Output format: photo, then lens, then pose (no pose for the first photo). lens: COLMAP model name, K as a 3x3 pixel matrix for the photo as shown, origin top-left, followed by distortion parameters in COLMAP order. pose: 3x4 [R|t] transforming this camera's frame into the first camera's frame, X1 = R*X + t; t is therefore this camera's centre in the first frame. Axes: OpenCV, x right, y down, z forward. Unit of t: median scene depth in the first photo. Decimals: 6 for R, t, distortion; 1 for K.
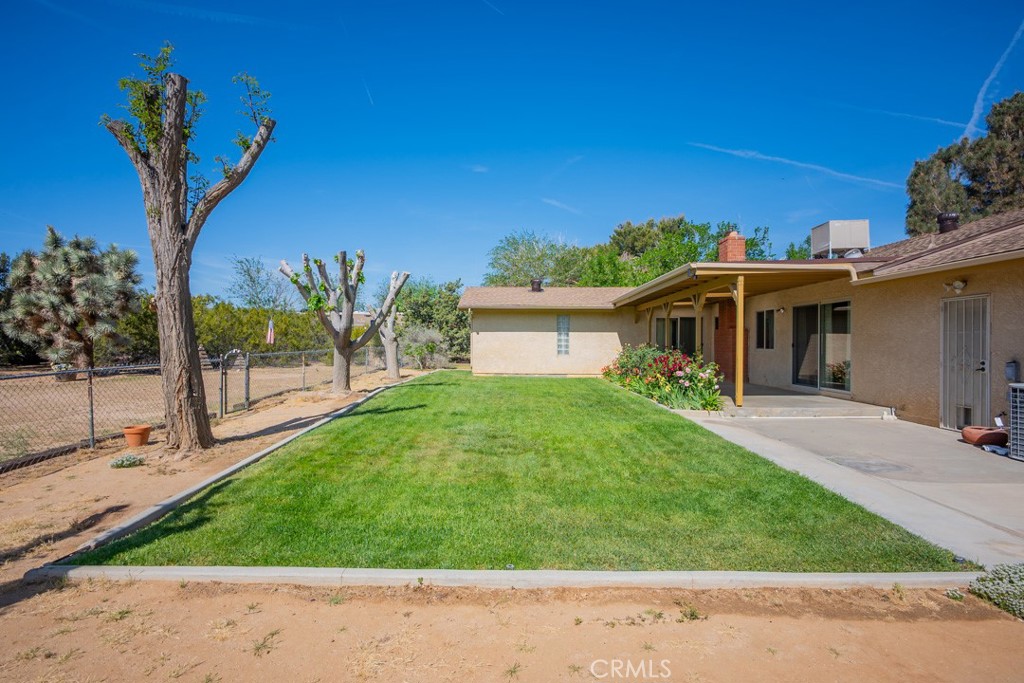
lens RADIAL K [[509.0, 0, 512.0], [0, 509.0, 341.5], [0, 0, 1]] dist [-0.001462, 0.000720]
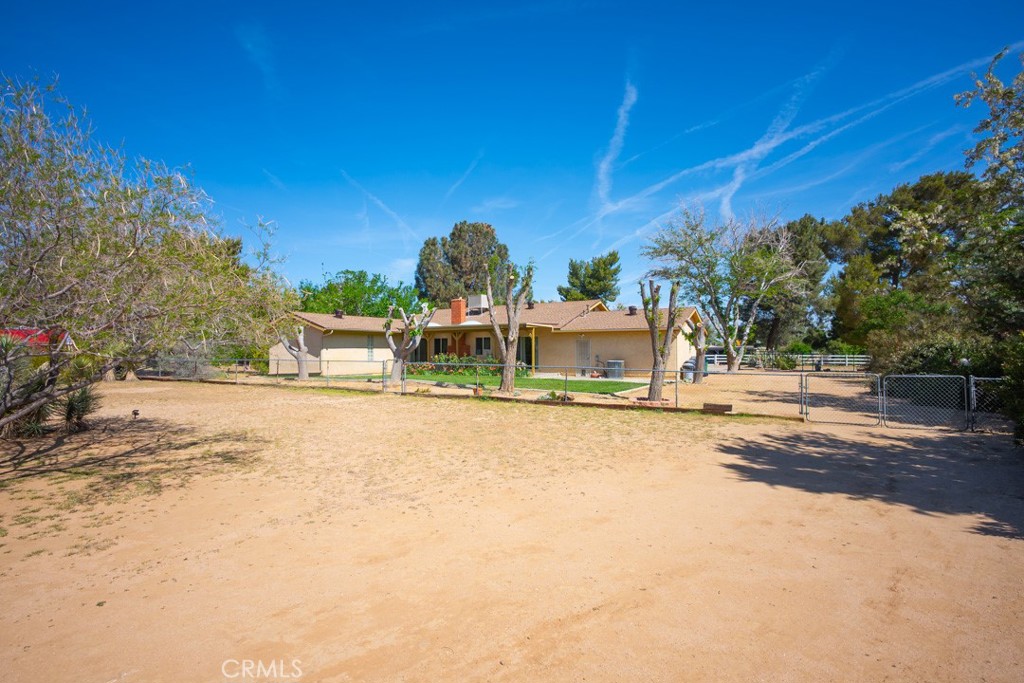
lens RADIAL K [[519.1, 0, 512.0], [0, 519.1, 341.5], [0, 0, 1]] dist [0.004439, 0.000485]
pose [[0.478257, 0.004559, 0.878208, -1.112329], [0.012408, 0.999852, -0.011948, -0.012790], [-0.878132, 0.016611, 0.478130, -0.136221]]
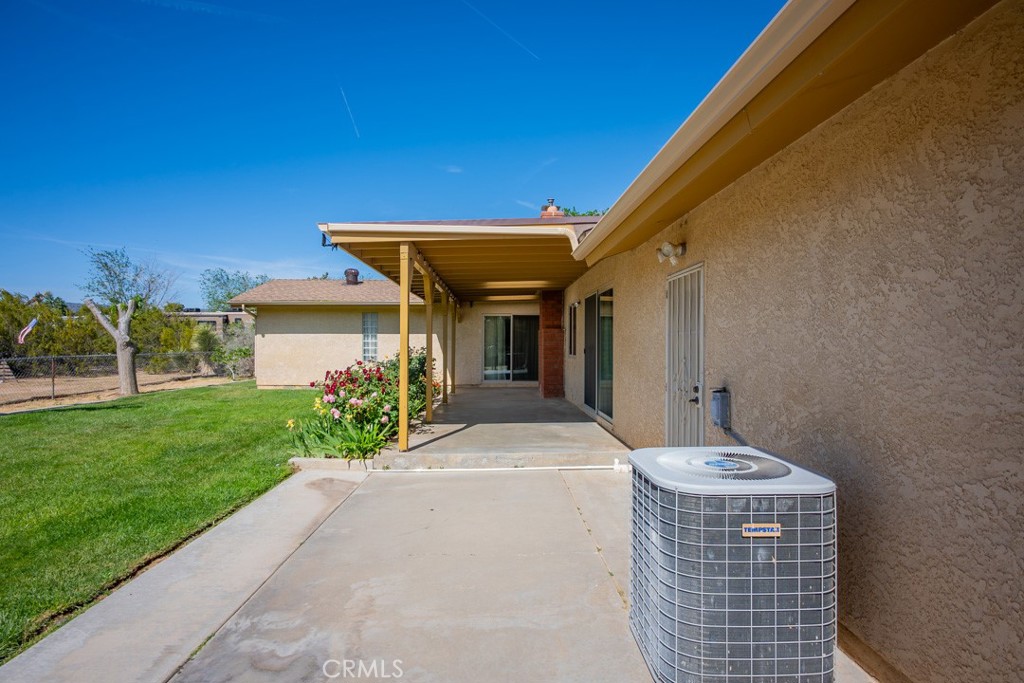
lens RADIAL K [[509.0, 0, 512.0], [0, 509.0, 341.5], [0, 0, 1]] dist [-0.001462, 0.000720]
pose [[0.998782, -0.004704, 0.049117, 0.290549], [0.004807, 0.999986, -0.001975, -0.003629], [-0.049107, 0.002209, 0.998791, 0.191016]]
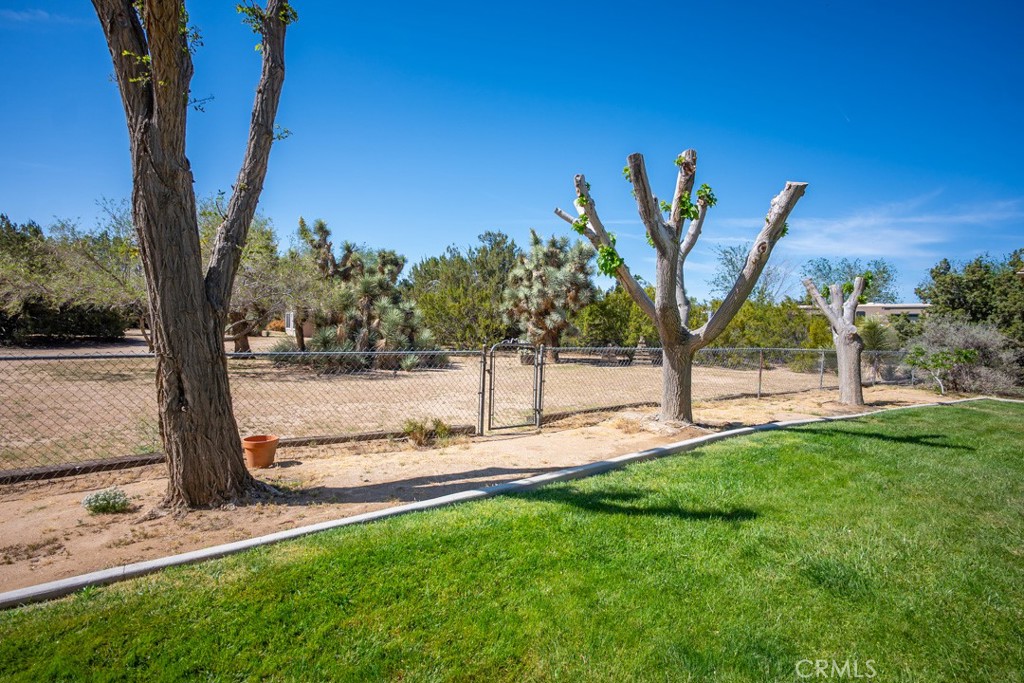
lens RADIAL K [[502.3, 0, 512.0], [0, 502.3, 341.5], [0, 0, 1]] dist [-0.002726, -0.000255]
pose [[0.568863, 0.041539, -0.821382, 0.011056], [-0.037714, 0.998991, 0.024401, 0.001336], [0.821567, 0.017097, 0.569856, 0.343136]]
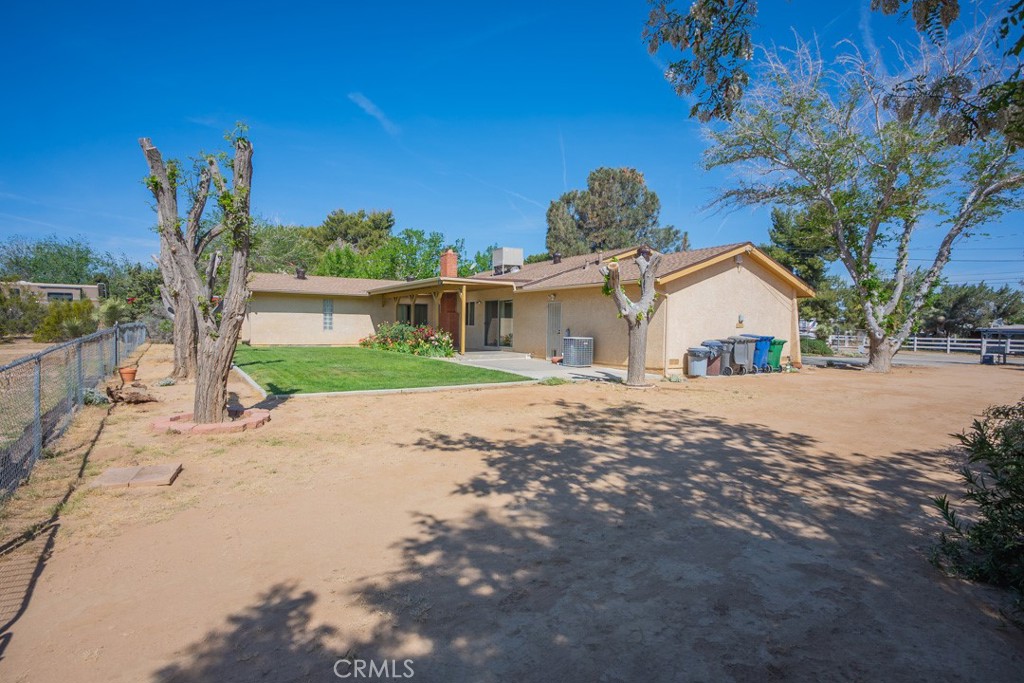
lens RADIAL K [[519.1, 0, 512.0], [0, 519.1, 341.5], [0, 0, 1]] dist [0.004439, 0.000485]
pose [[0.833714, -0.010985, 0.552087, -0.244751], [-0.008995, 0.999399, 0.033468, 0.006819], [-0.552123, -0.032869, 0.833115, -0.368707]]
